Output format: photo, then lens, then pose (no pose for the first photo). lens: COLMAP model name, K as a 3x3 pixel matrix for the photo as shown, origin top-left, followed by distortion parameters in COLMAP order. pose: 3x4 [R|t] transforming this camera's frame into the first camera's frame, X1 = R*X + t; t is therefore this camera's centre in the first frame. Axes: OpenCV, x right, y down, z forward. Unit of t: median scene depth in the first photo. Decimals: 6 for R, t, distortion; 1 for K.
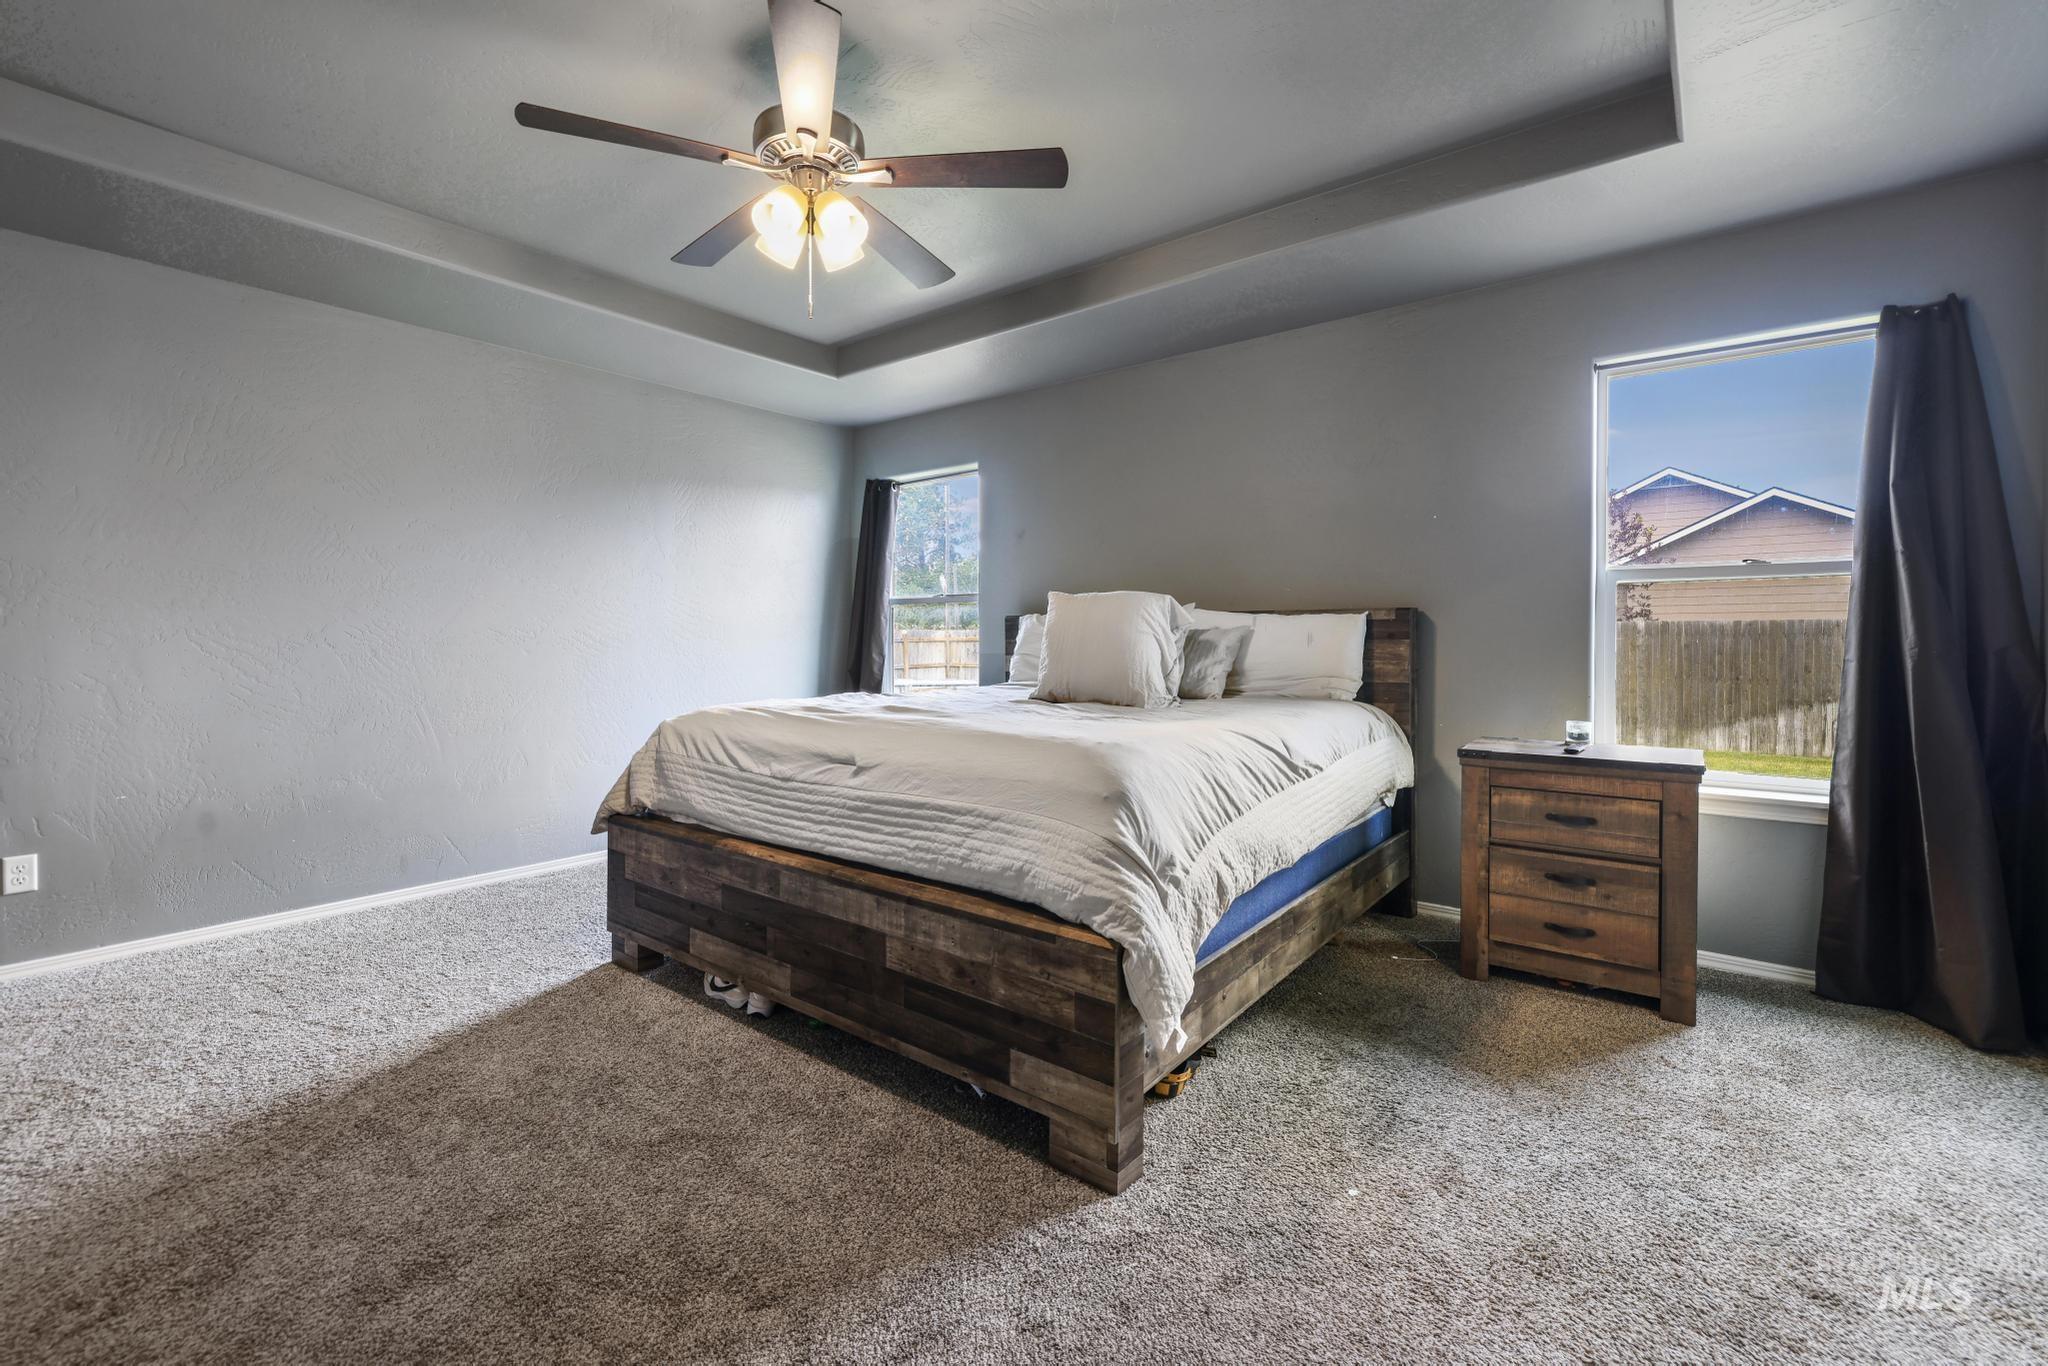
lens RADIAL K [[892.6, 0, 1040.0], [0, 892.6, 672.6], [0, 0, 1]] dist [0.003248, 0.000131]
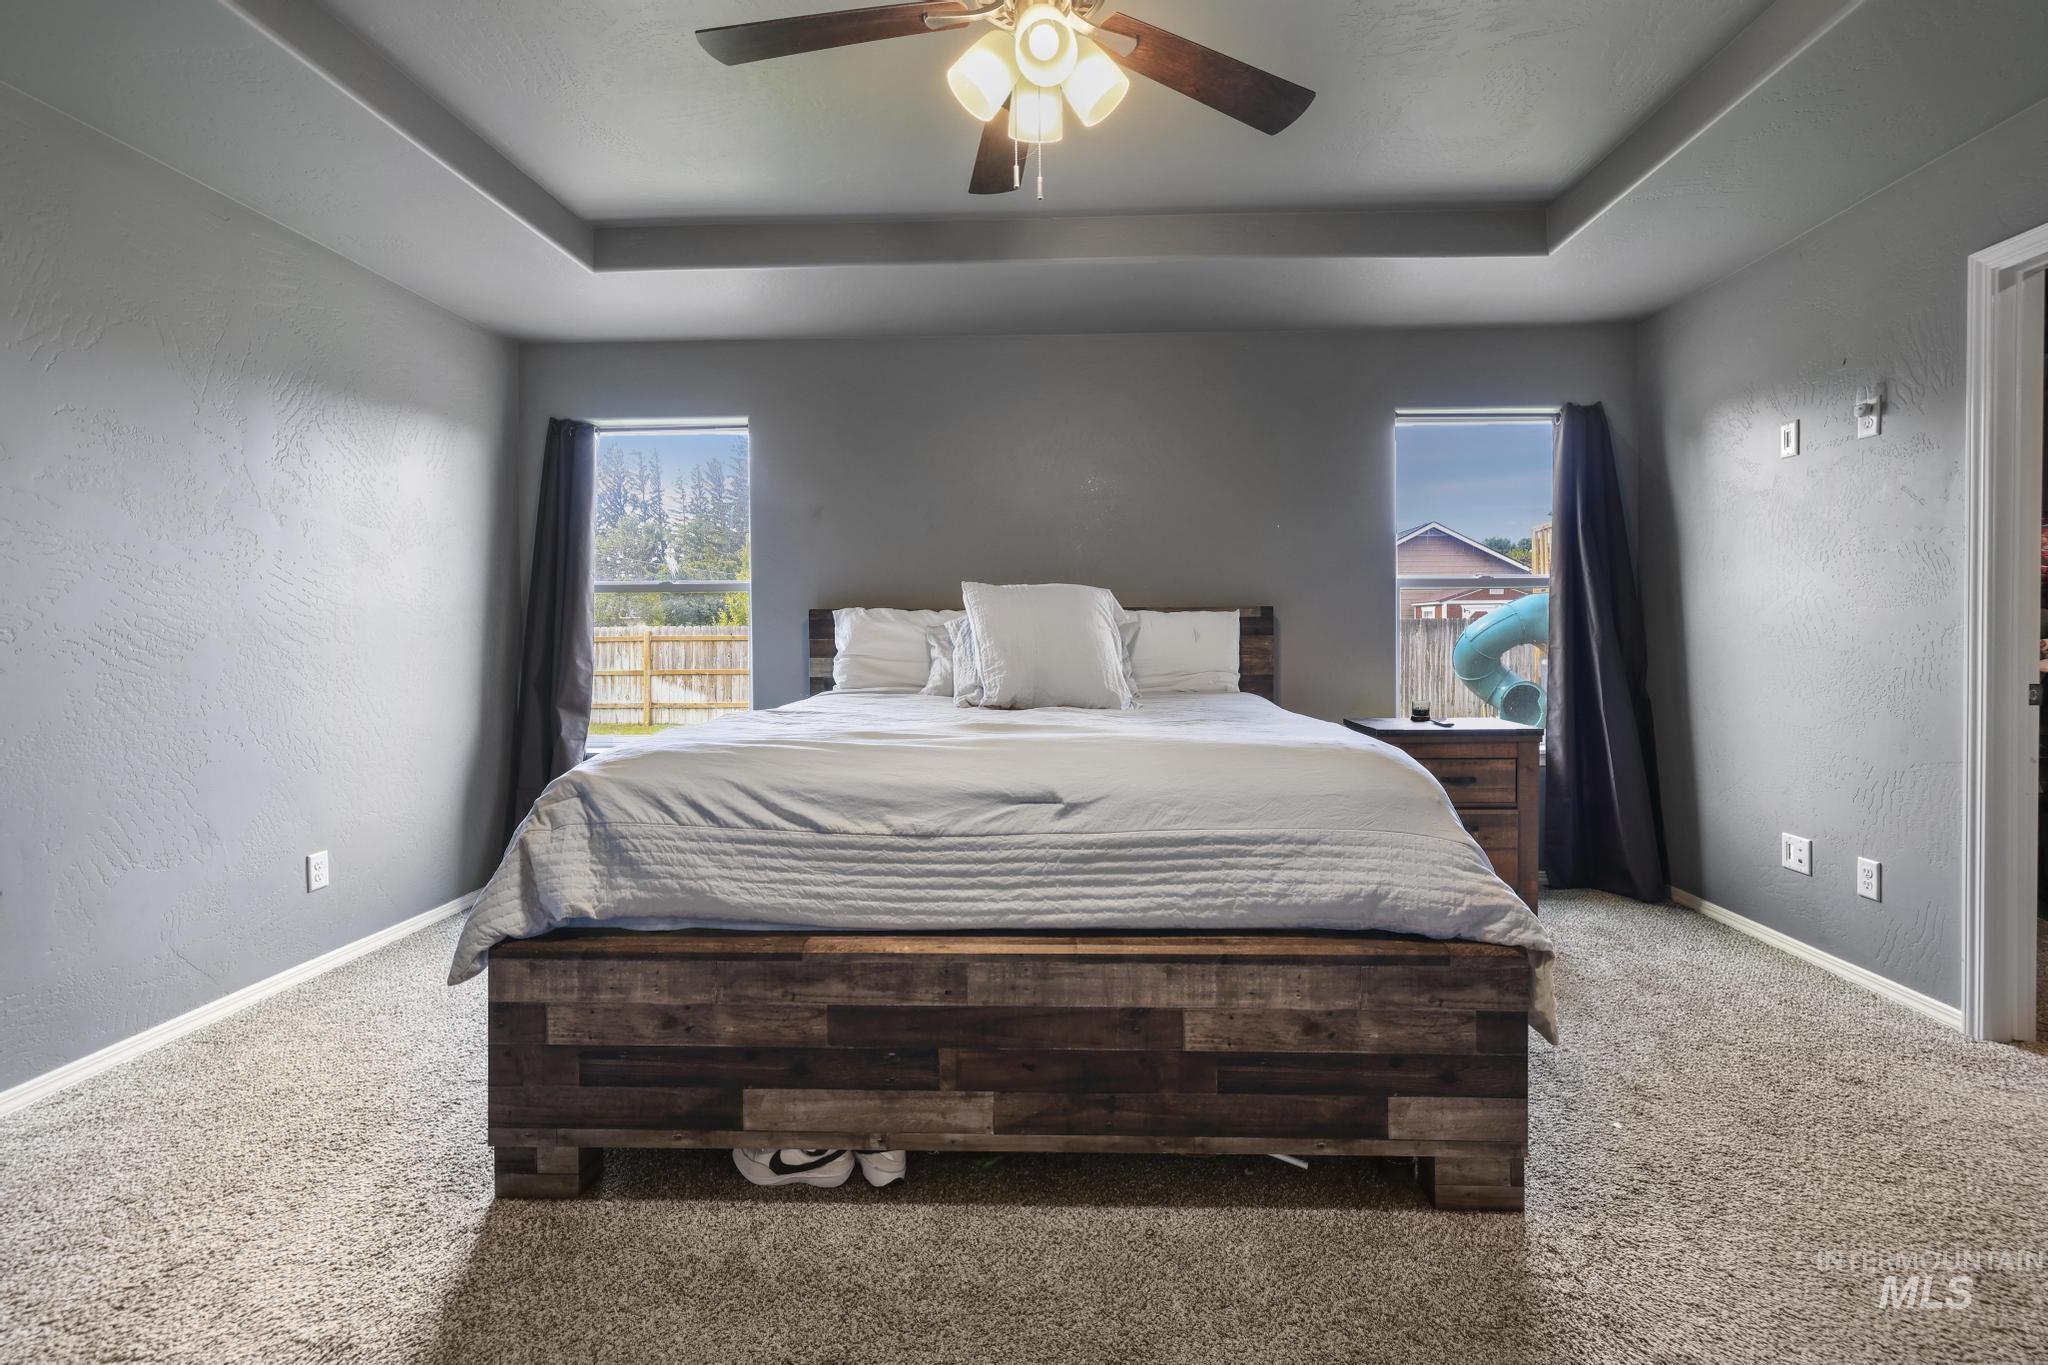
lens RADIAL K [[892.6, 0, 1032.7], [0, 892.6, 666.7], [0, 0, 1]] dist [0.003248, 0.000131]
pose [[0.797780, -0.025401, 0.602414, -0.657608], [0.028348, 0.999587, 0.004606, -0.015495], [-0.602283, 0.013403, 0.798171, 0.391970]]
